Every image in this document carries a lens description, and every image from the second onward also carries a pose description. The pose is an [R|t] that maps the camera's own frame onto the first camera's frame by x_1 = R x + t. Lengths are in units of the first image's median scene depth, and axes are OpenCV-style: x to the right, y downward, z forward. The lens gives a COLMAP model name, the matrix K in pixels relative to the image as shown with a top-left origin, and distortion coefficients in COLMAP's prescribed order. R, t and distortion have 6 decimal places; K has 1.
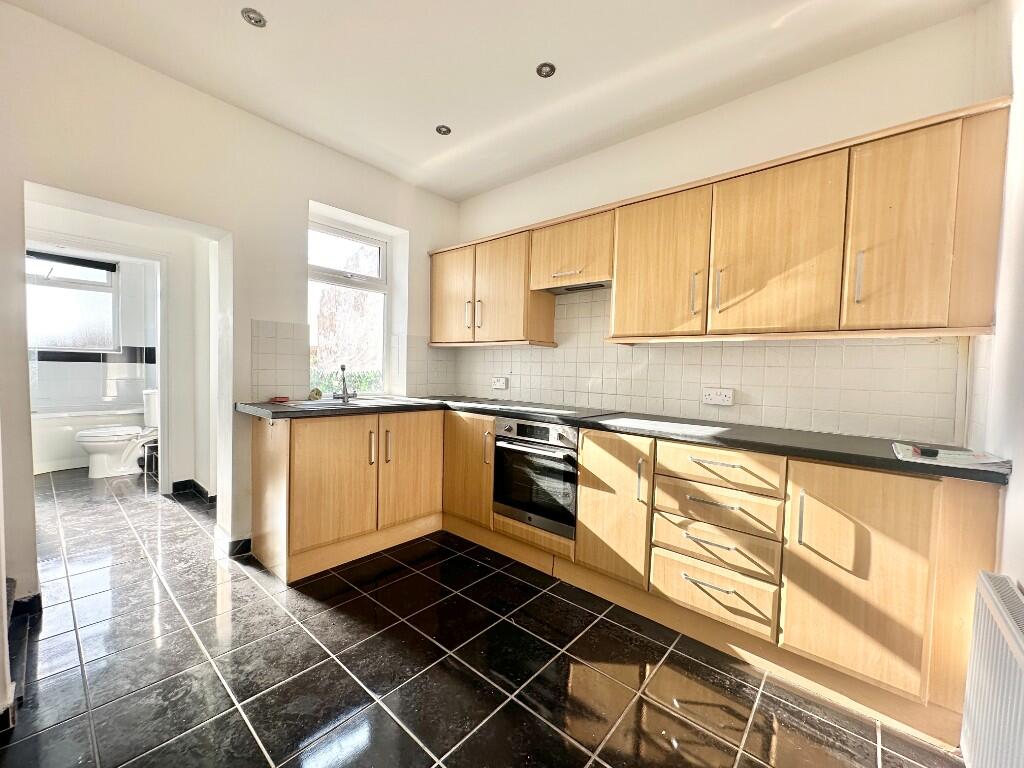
lens RADIAL K [[408.1, 0, 512.5], [0, 408.1, 383.7], [0, 0, 1]] dist [-0.003657, 0.000424]
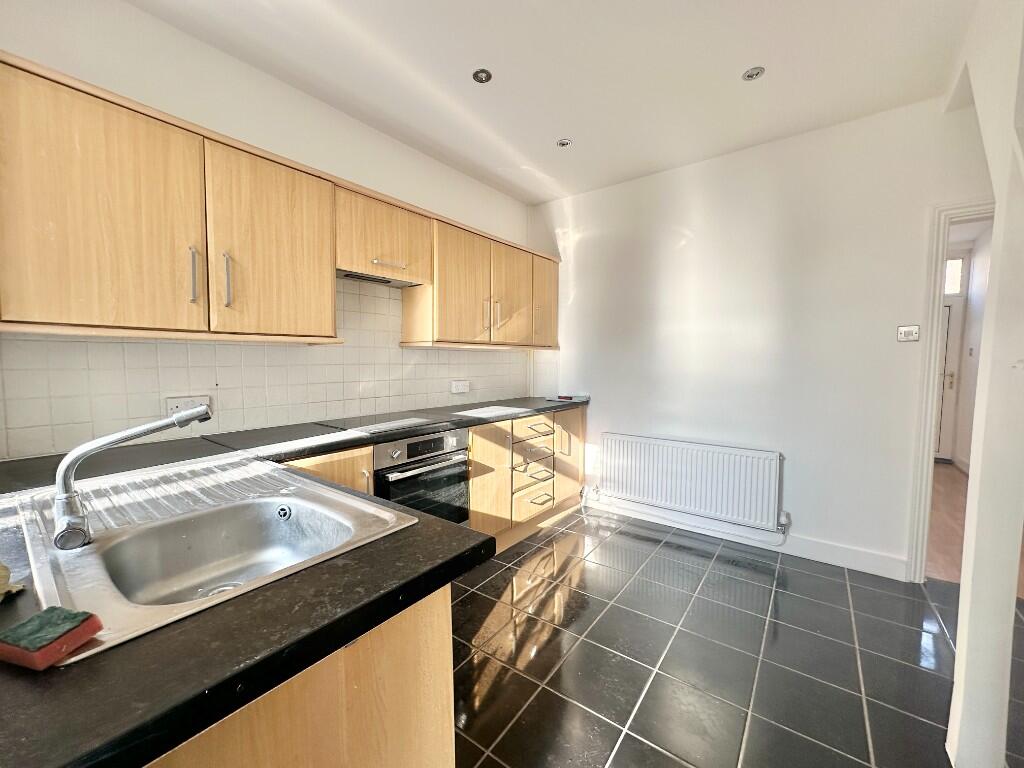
lens RADIAL K [[408.1, 0, 510.6], [0, 408.1, 385.4], [0, 0, 1]] dist [-0.003657, 0.000424]
pose [[-0.062753, -0.092535, 0.993730, -0.967232], [0.035627, 0.994850, 0.094889, -0.108398], [-0.997393, 0.041358, -0.059133, 1.007604]]
